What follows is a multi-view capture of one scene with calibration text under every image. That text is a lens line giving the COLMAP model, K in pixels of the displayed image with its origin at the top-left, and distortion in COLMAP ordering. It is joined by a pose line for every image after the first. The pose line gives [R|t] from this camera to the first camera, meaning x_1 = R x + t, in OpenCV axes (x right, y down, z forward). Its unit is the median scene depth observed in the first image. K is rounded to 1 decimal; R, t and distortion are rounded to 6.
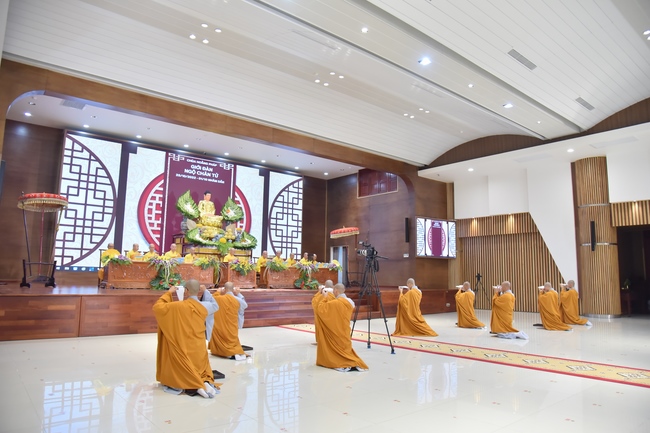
lens RADIAL K [[446.7, 0, 325.0], [0, 446.7, 216.5], [0, 0, 1]] dist [-0.110397, 0.076171]
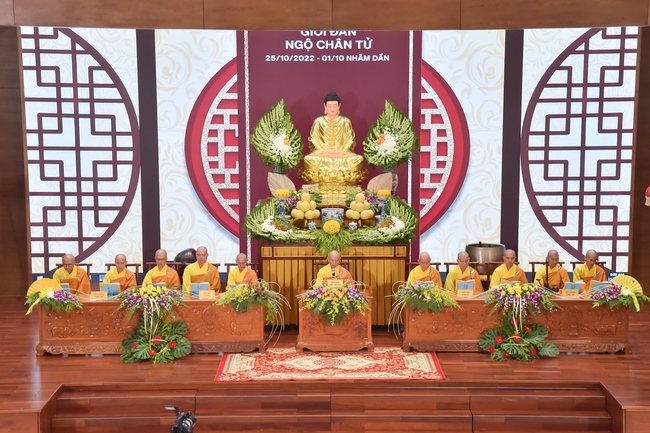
lens RADIAL K [[1292.9, 0, 340.6], [0, 1292.9, 233.6], [0, 0, 1]] dist [0.370826, 0.200235]
pose [[0.774327, 0.067204, -0.629207, 0.522004], [0.096178, 0.970293, 0.221995, -0.199546], [0.625434, -0.232413, 0.744860, 0.055358]]
